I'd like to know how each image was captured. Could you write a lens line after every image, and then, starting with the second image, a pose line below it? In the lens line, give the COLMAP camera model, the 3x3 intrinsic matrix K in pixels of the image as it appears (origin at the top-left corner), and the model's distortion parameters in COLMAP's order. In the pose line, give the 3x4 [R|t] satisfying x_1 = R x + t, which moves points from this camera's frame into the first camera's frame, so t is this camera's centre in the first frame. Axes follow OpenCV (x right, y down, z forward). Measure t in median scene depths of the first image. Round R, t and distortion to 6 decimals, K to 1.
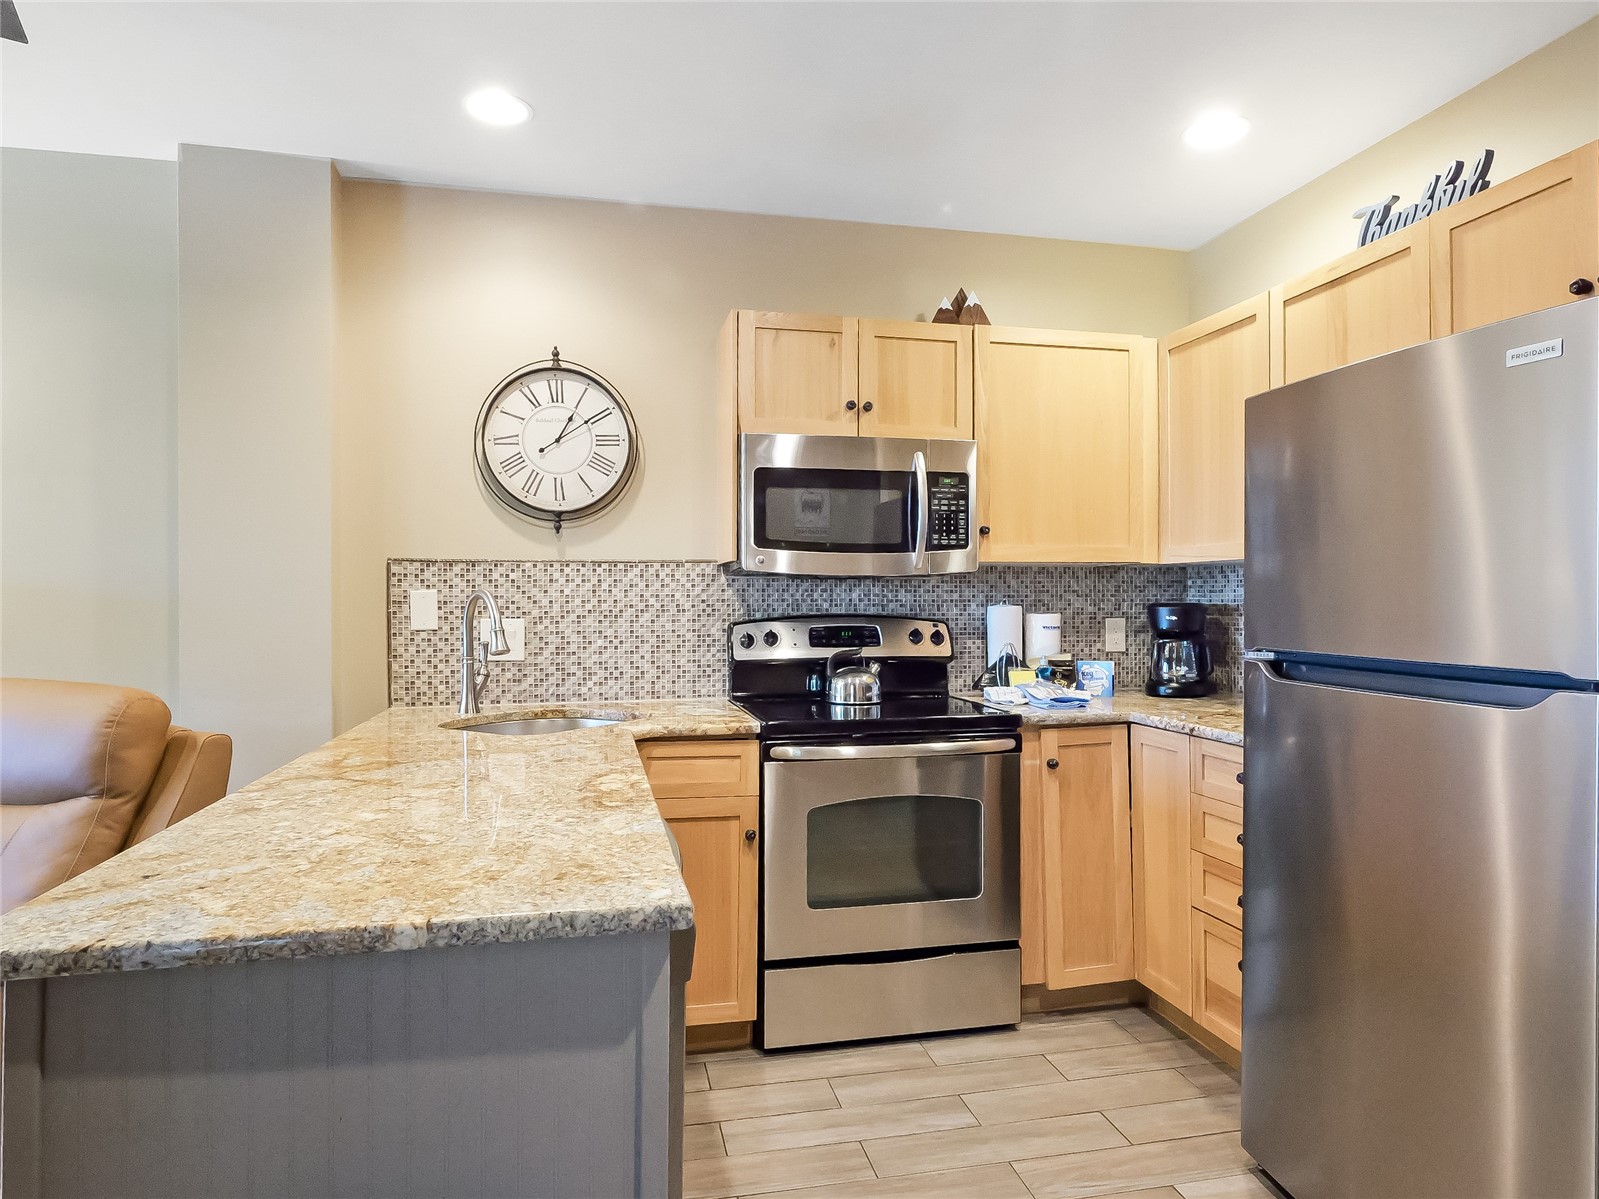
lens RADIAL K [[984.8, 0, 857.6], [0, 984.8, 599.9], [0, 0, 1]] dist [-0.001431, 0.000137]
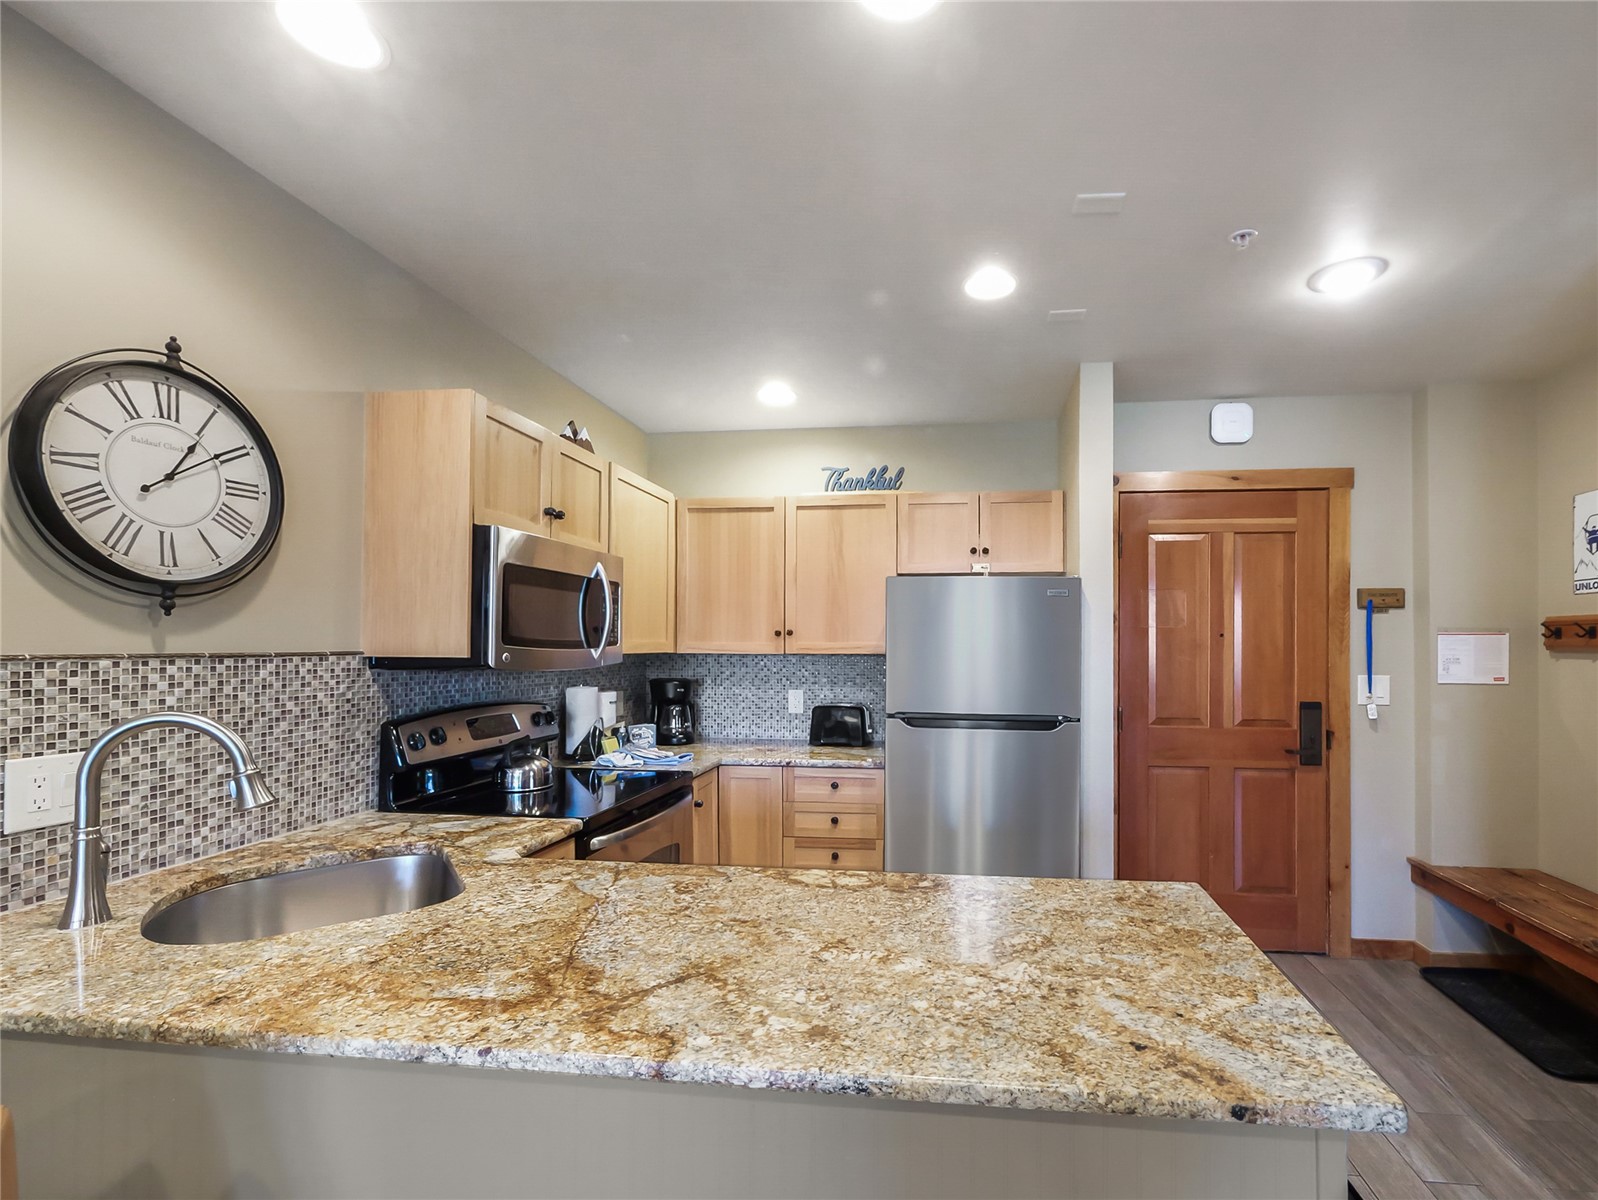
lens RADIAL K [[696.0, 0, 875.6], [0, 696.0, 633.2], [0, 0, 1]] dist [-0.003665, -0.000511]
pose [[0.351714, 0.021740, 0.935855, -0.568238], [-0.008311, 0.999763, -0.020101, -0.049389], [-0.936071, -0.000708, 0.351811, 0.380398]]
